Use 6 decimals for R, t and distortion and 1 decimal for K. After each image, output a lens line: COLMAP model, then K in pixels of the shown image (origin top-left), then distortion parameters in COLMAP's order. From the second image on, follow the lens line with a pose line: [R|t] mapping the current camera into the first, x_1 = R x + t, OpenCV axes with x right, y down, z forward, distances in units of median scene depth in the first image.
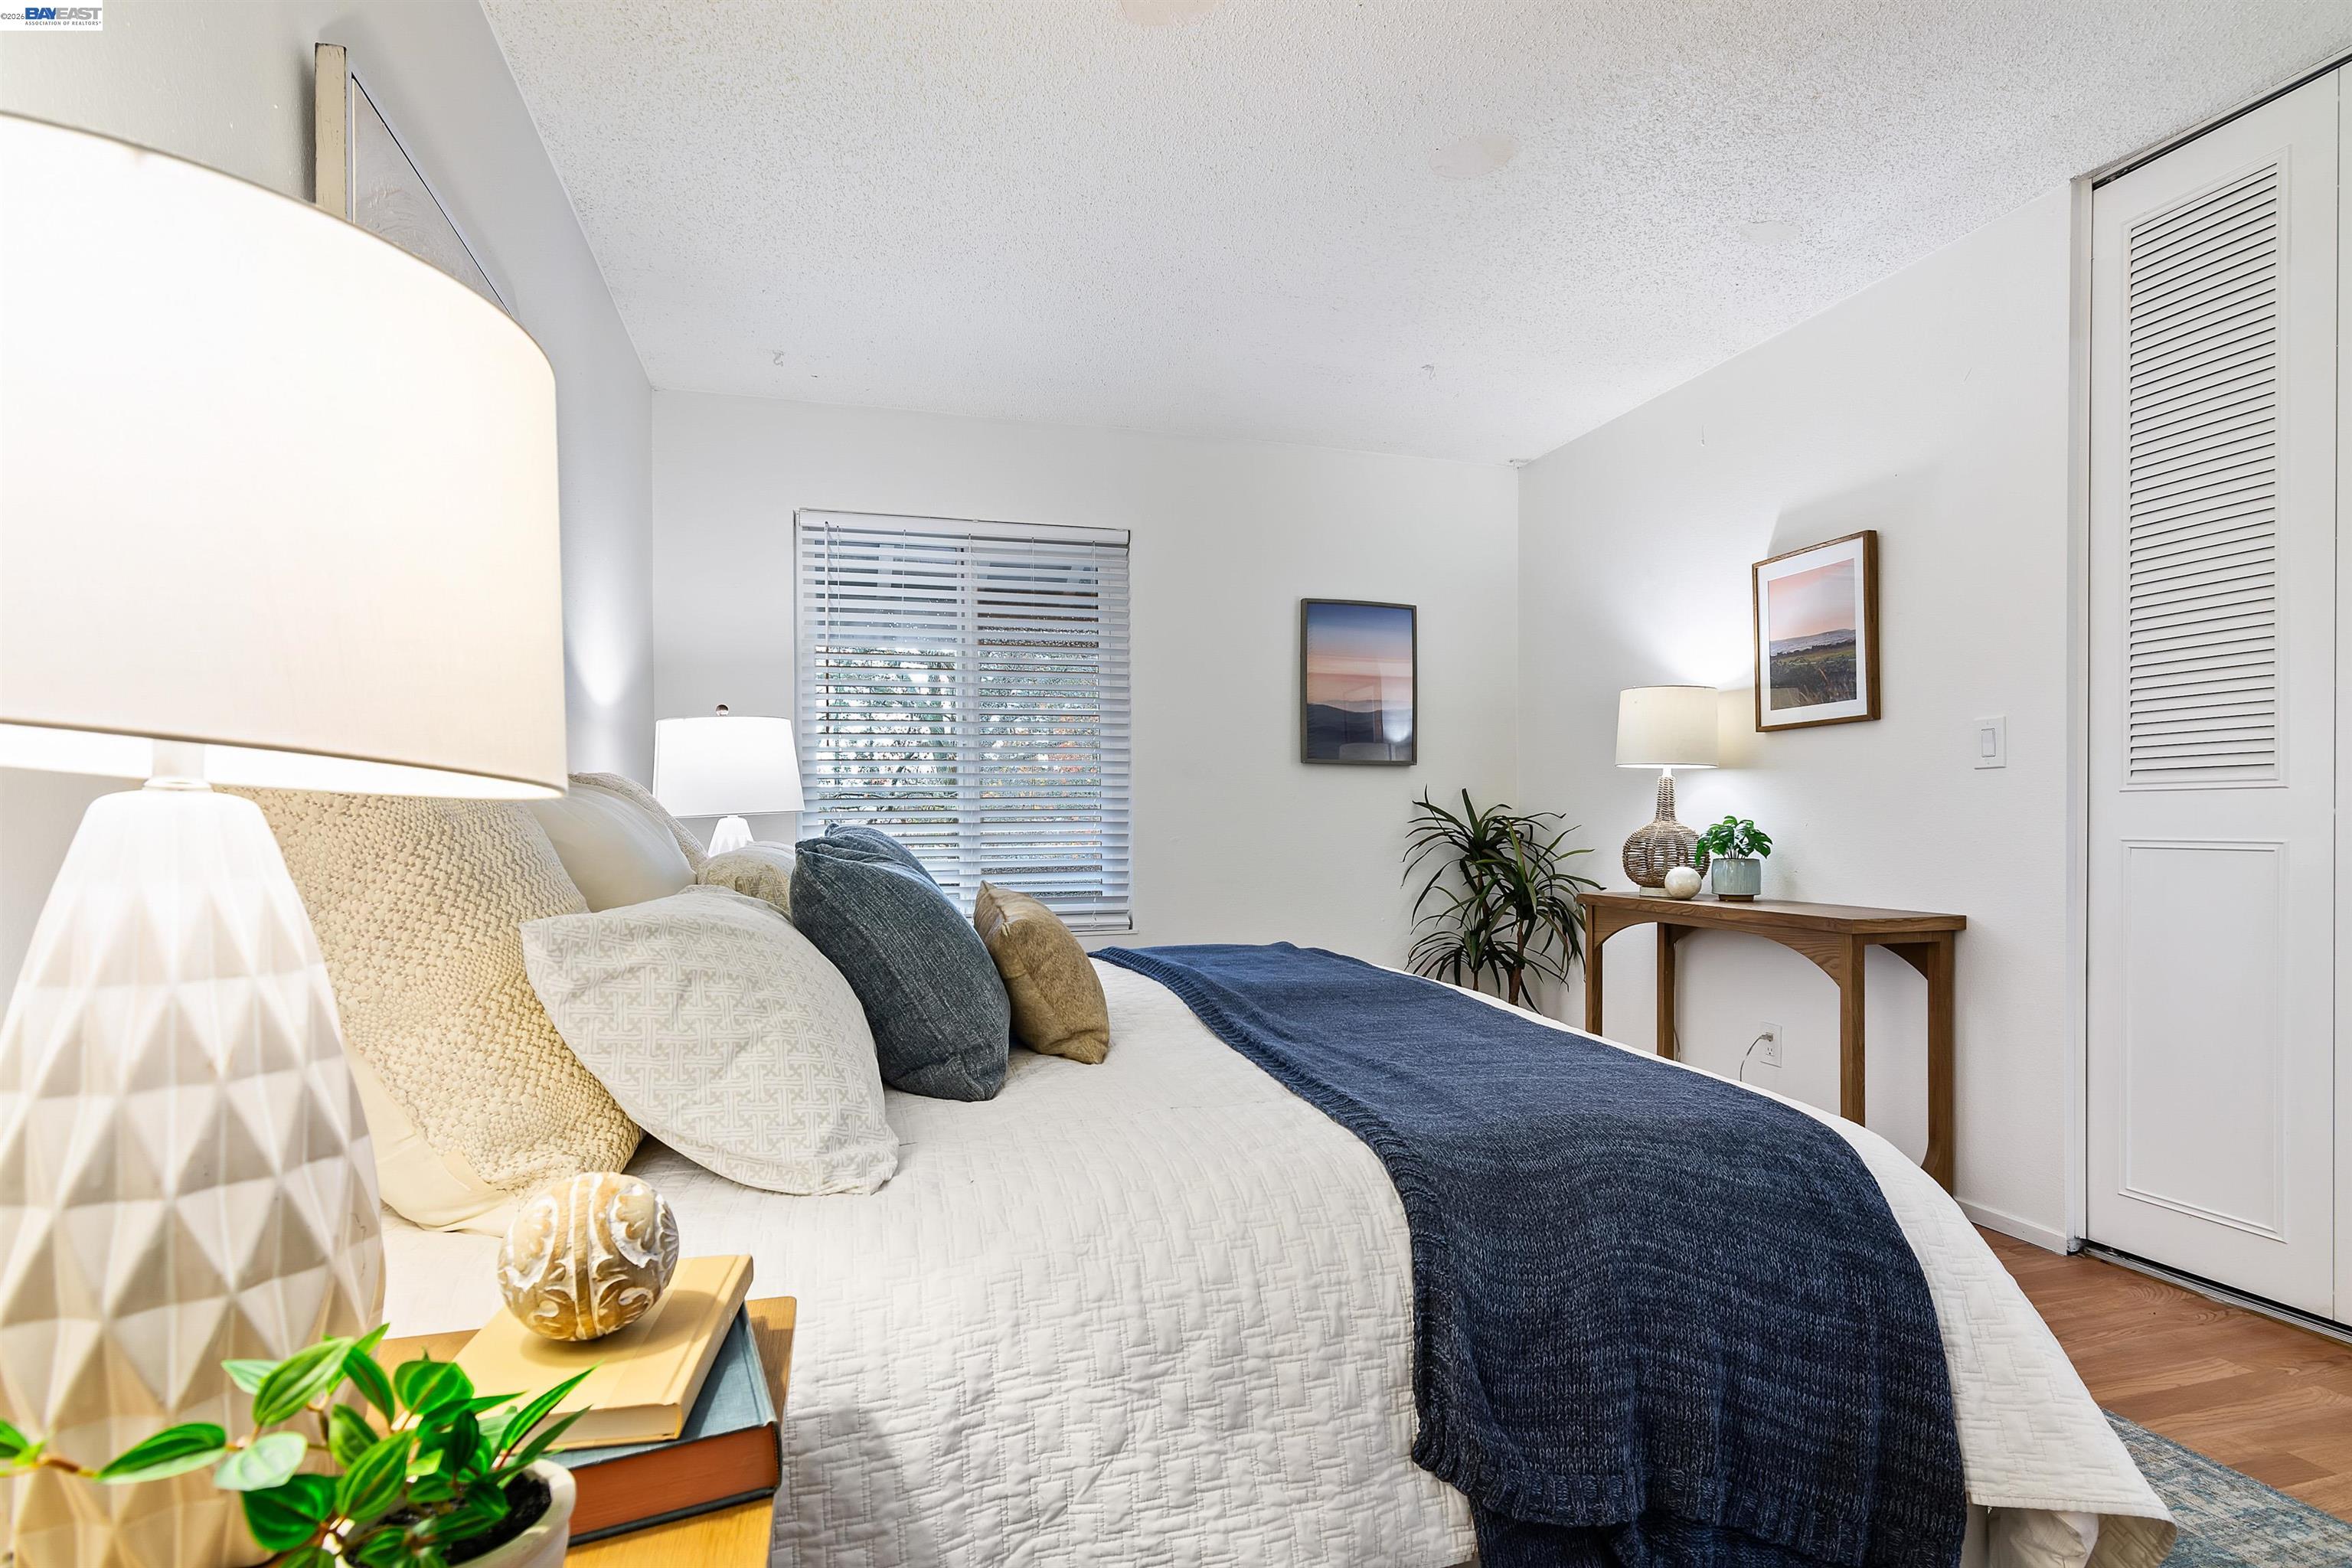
lens RADIAL K [[1135.0, 0, 1172.9], [0, 1135.0, 812.1], [0, 0, 1]] dist [0.000365, 0.000153]
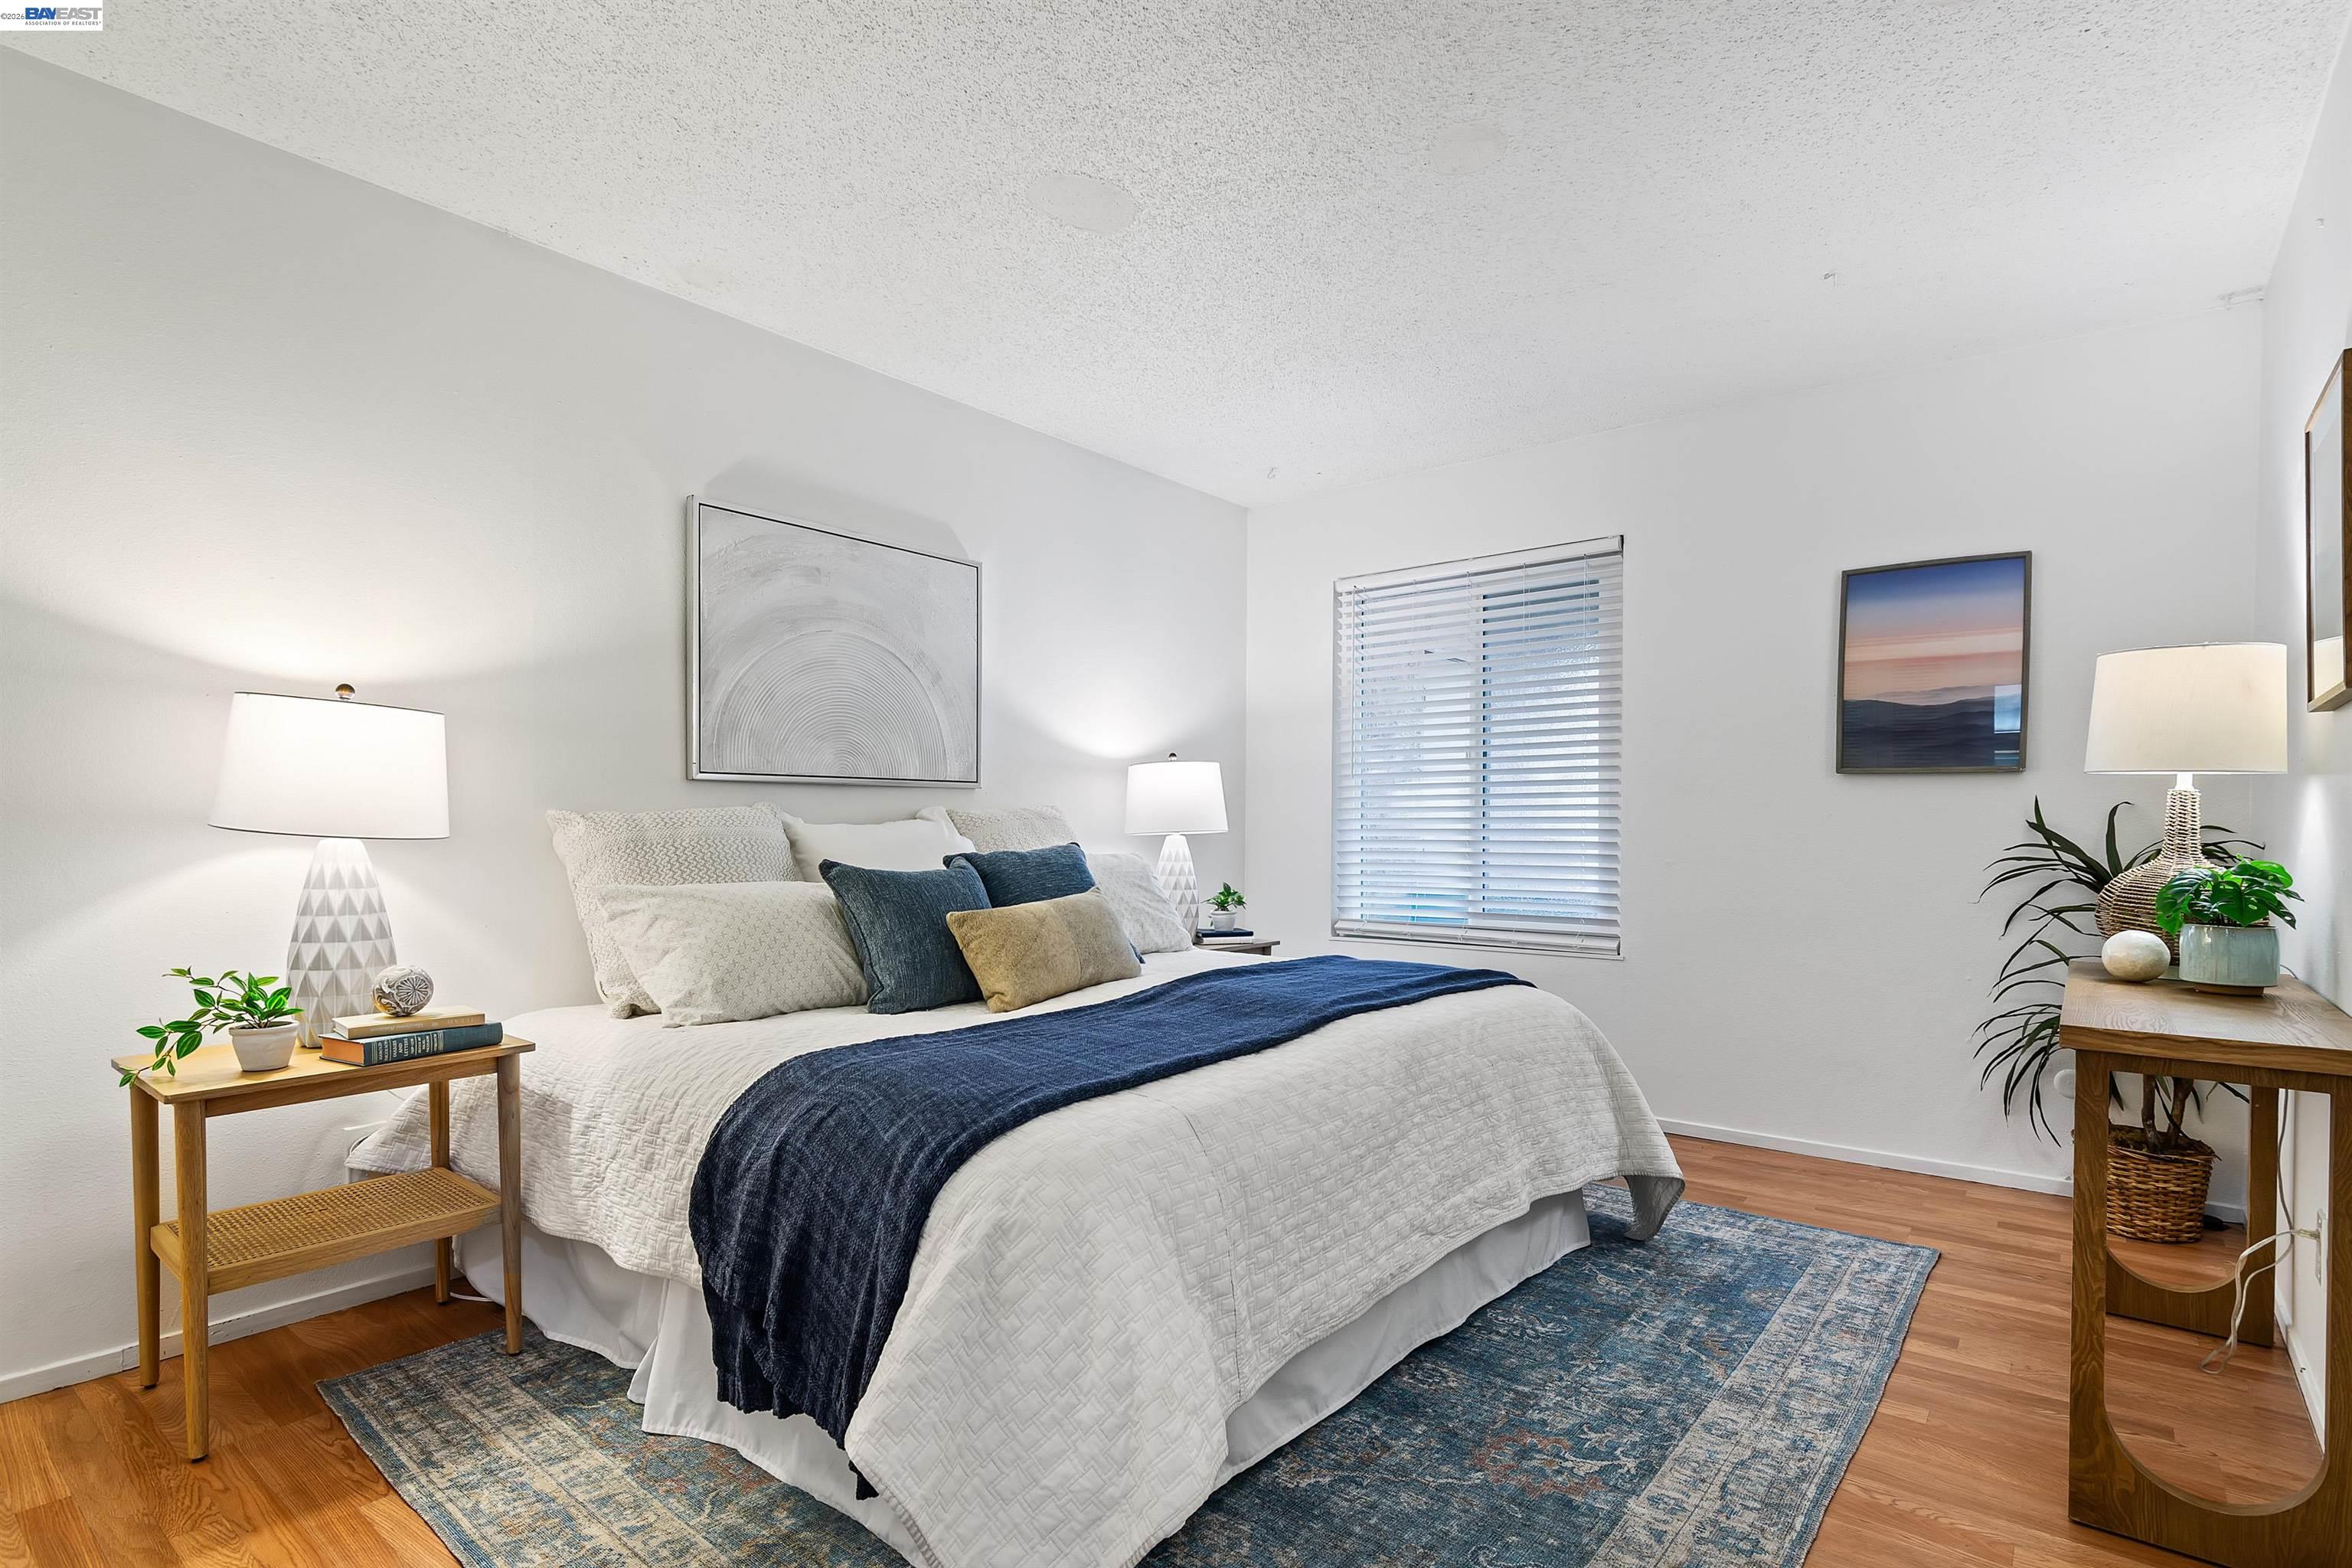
lens RADIAL K [[1135.0, 0, 1172.9], [0, 1135.0, 812.1], [0, 0, 1]] dist [0.000365, 0.000153]
pose [[0.574185, -0.002090, -0.818723, 0.515262], [-0.002123, 0.999990, -0.004042, -0.012949], [0.818723, 0.004059, 0.574174, 0.151587]]
